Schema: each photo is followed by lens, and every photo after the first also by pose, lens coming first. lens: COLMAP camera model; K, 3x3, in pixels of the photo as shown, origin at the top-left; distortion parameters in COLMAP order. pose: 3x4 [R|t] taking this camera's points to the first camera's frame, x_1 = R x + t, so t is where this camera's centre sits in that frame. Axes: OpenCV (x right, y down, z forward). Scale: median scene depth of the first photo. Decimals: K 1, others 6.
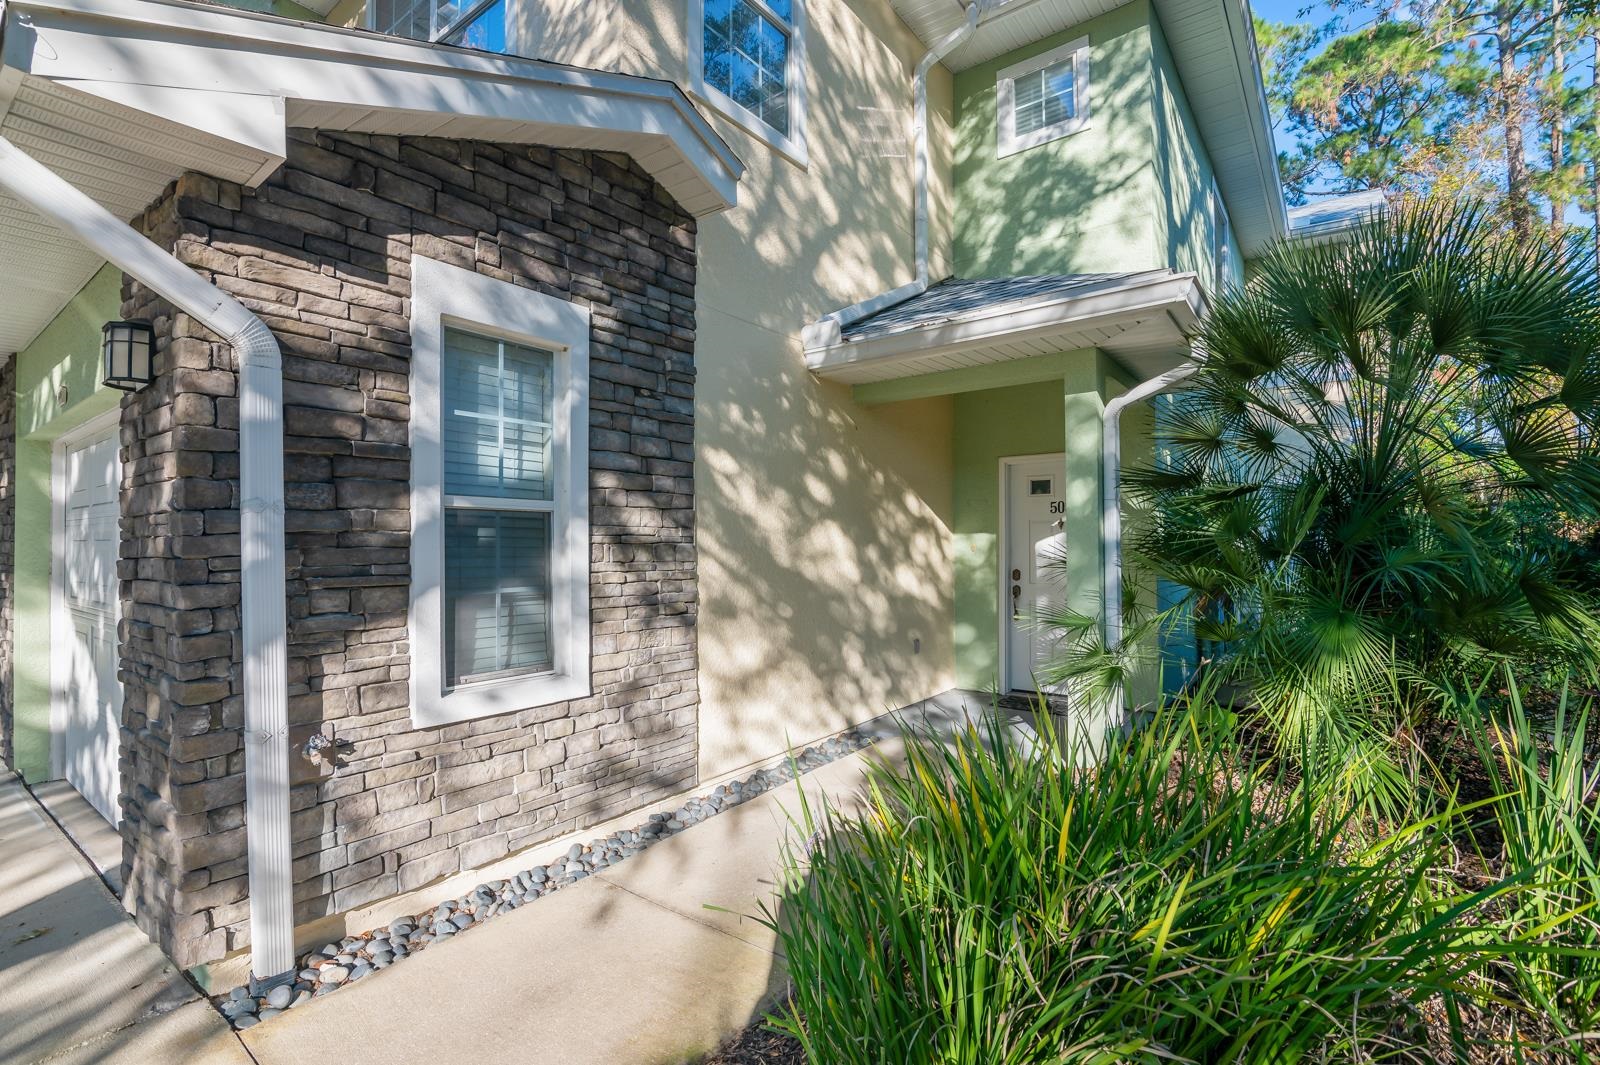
lens RADIAL K [[742.3, 0, 800.0], [0, 742.3, 532.5], [0, 0, 1]] dist [-0.016992, 0.000319]
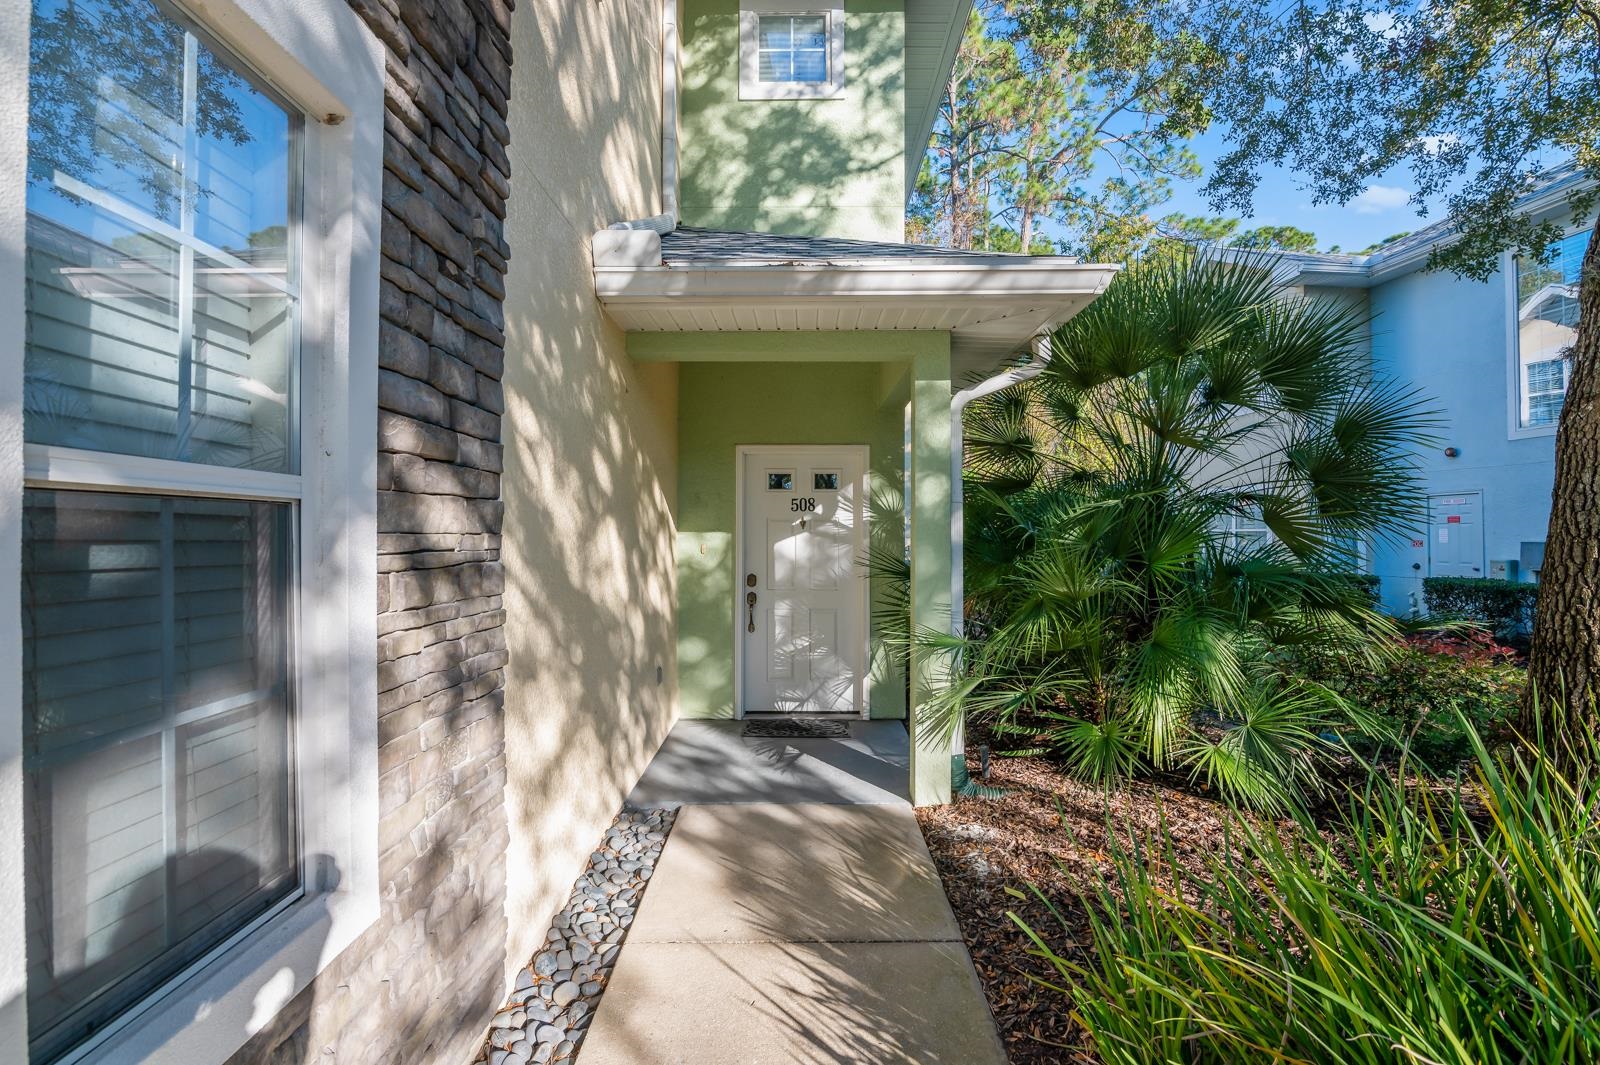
lens RADIAL K [[738.0, 0, 800.0], [0, 738.0, 532.5], [0, 0, 1]] dist [-0.030028, 0.000429]
pose [[0.803274, 0.007134, 0.595567, -0.199824], [-0.018078, 0.999760, 0.012407, -0.011770], [-0.595336, -0.020733, 0.803210, 0.289743]]
